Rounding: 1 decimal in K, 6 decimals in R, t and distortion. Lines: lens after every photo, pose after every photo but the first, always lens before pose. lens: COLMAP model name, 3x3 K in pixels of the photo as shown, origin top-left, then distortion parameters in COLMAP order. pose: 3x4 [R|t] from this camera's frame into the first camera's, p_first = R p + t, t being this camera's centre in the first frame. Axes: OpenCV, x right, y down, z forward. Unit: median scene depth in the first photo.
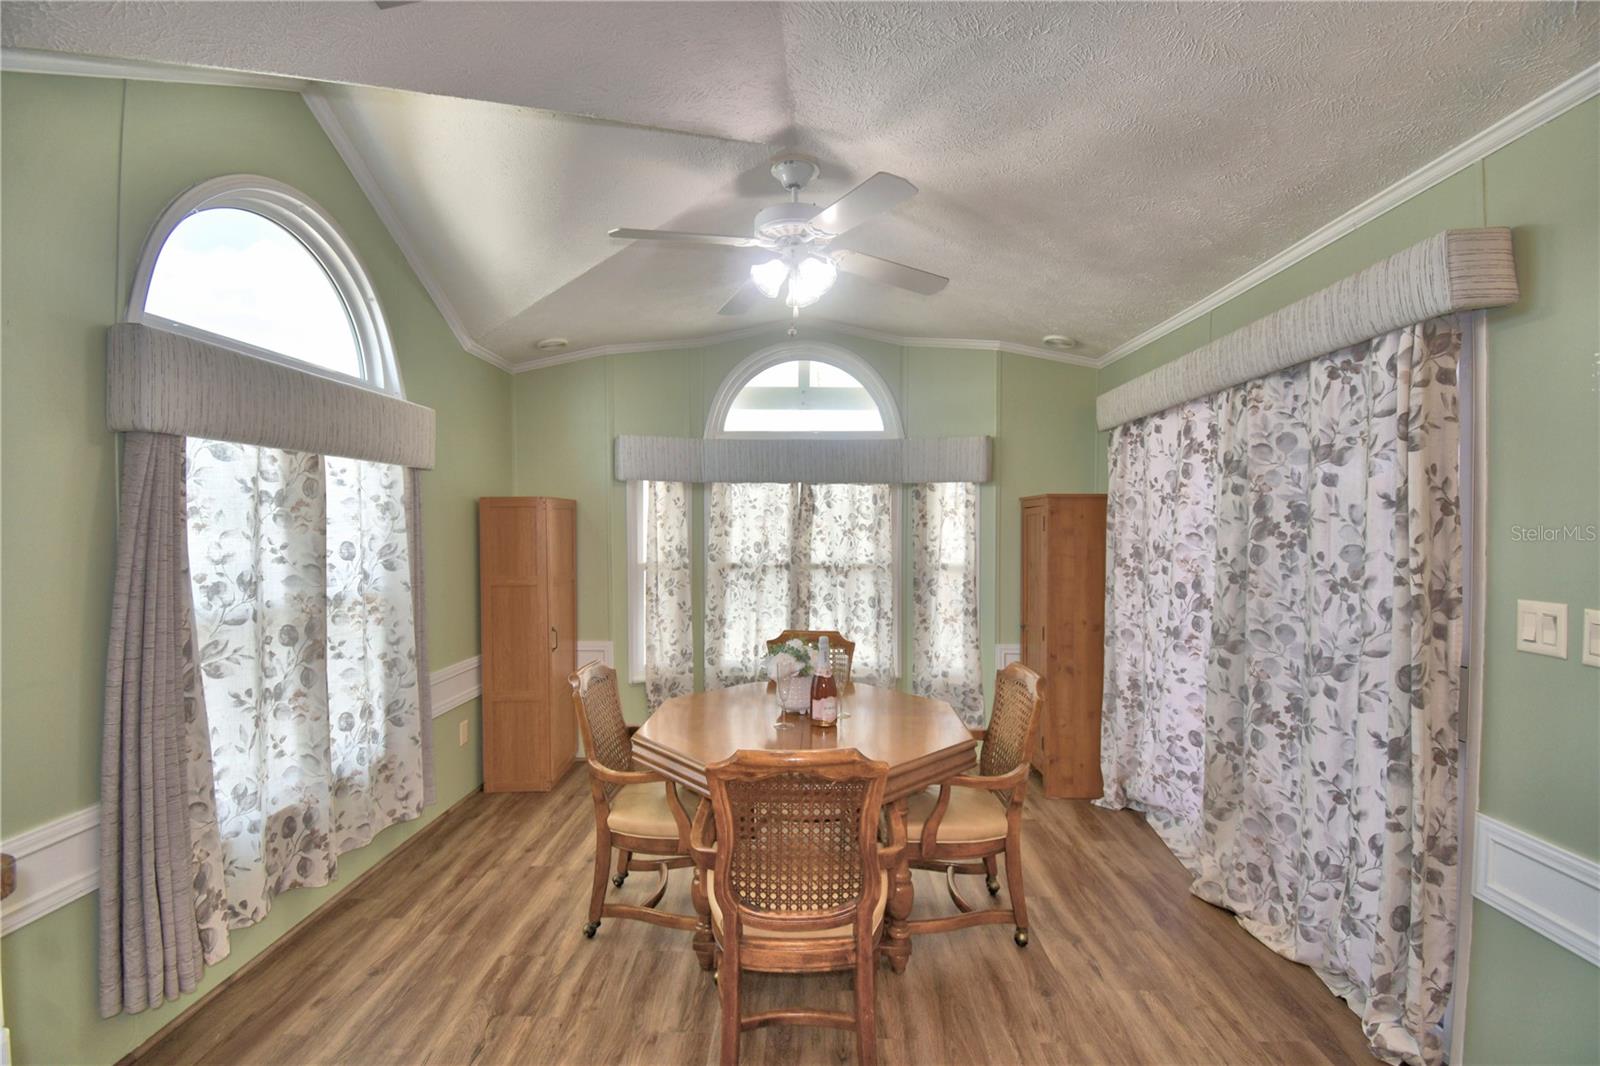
lens RADIAL K [[696.7, 0, 797.8], [0, 696.7, 532.8], [0, 0, 1]] dist [0.026951, -0.032637]
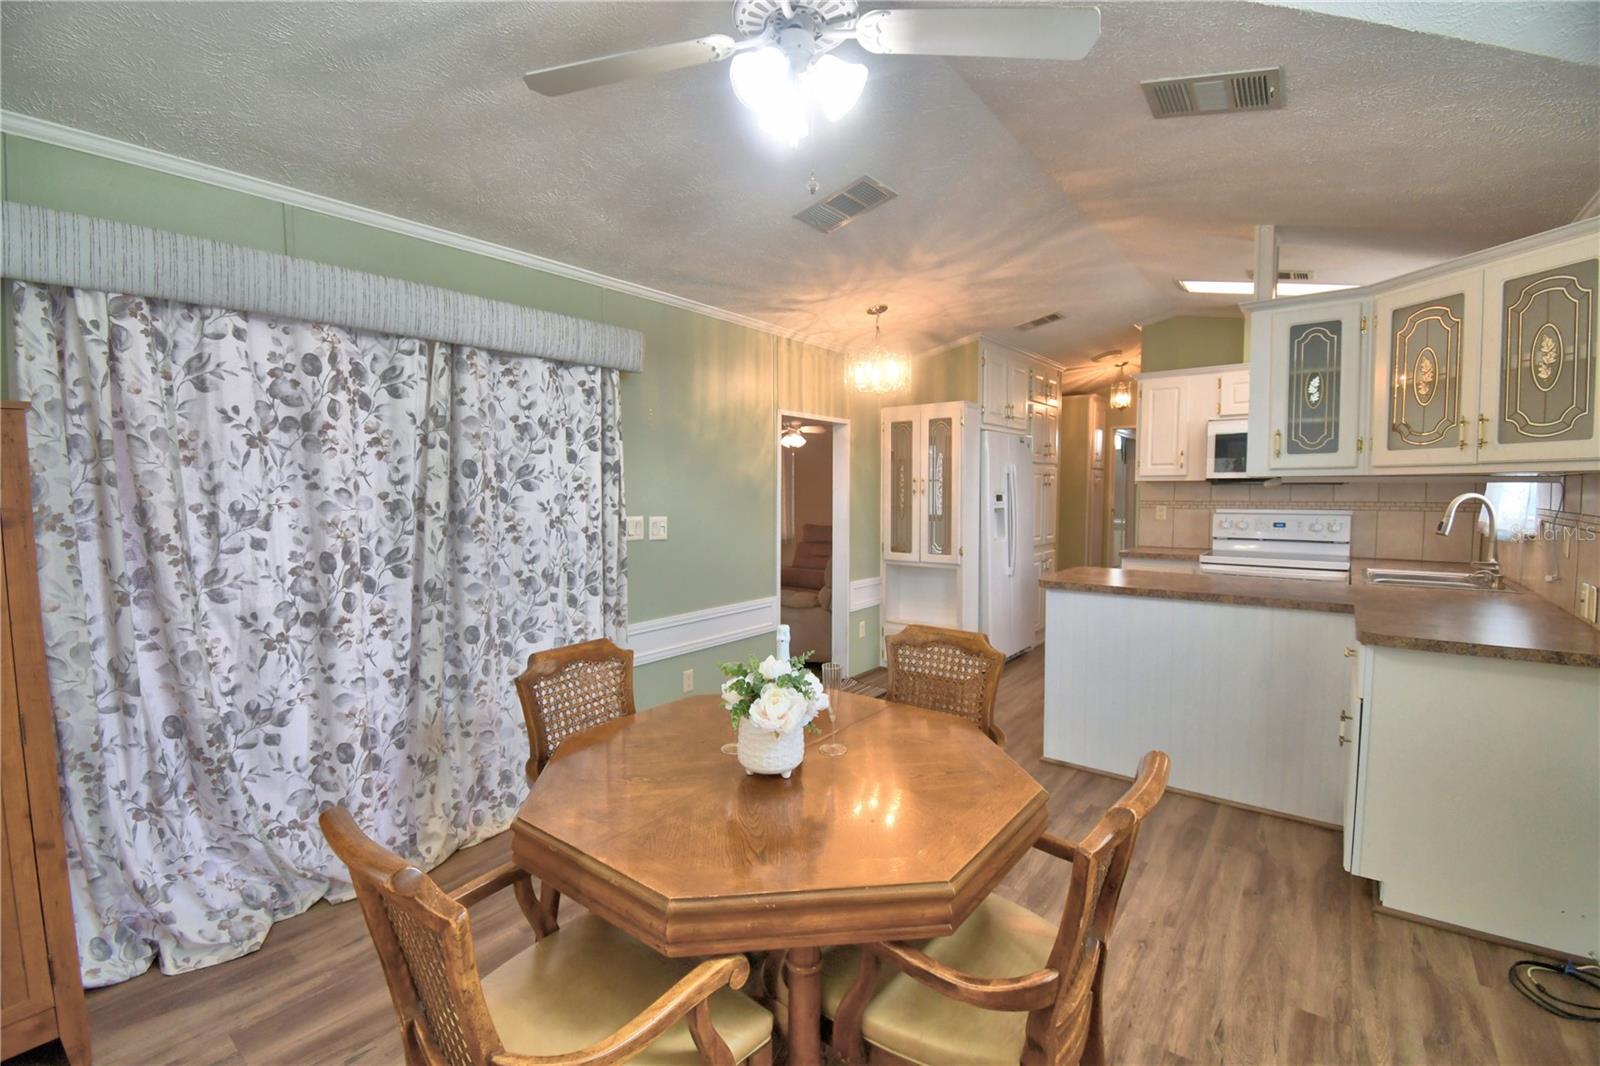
lens RADIAL K [[701.8, 0, 793.5], [0, 701.8, 532.1], [0, 0, 1]] dist [0.023343, -0.025891]
pose [[-0.808561, -0.036347, 0.587289, -0.308228], [0.007378, 0.997386, 0.071885, -0.003509], [-0.588367, 0.062456, -0.806179, 1.198828]]
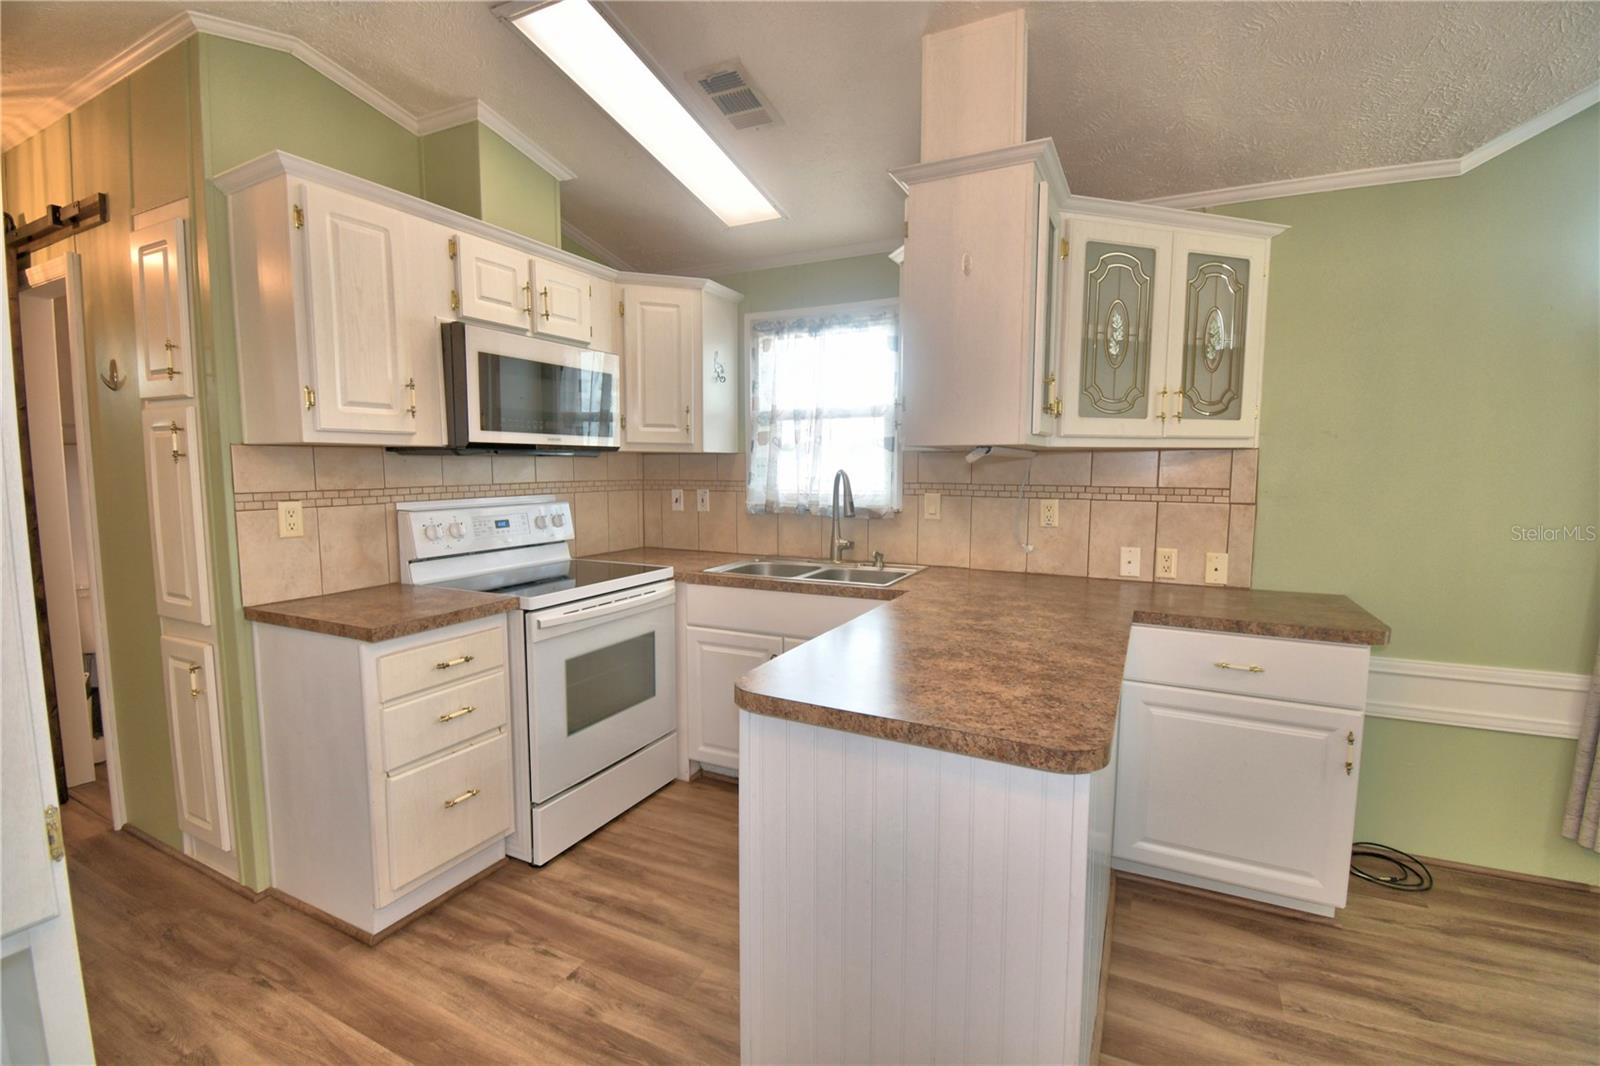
lens RADIAL K [[701.8, 0, 793.5], [0, 701.8, 532.1], [0, 0, 1]] dist [0.023343, -0.025891]
pose [[-0.428157, 0.086324, -0.899572, 0.388022], [-0.013358, 0.994714, 0.101812, 0.010943], [0.903605, 0.055608, -0.424741, 0.101357]]
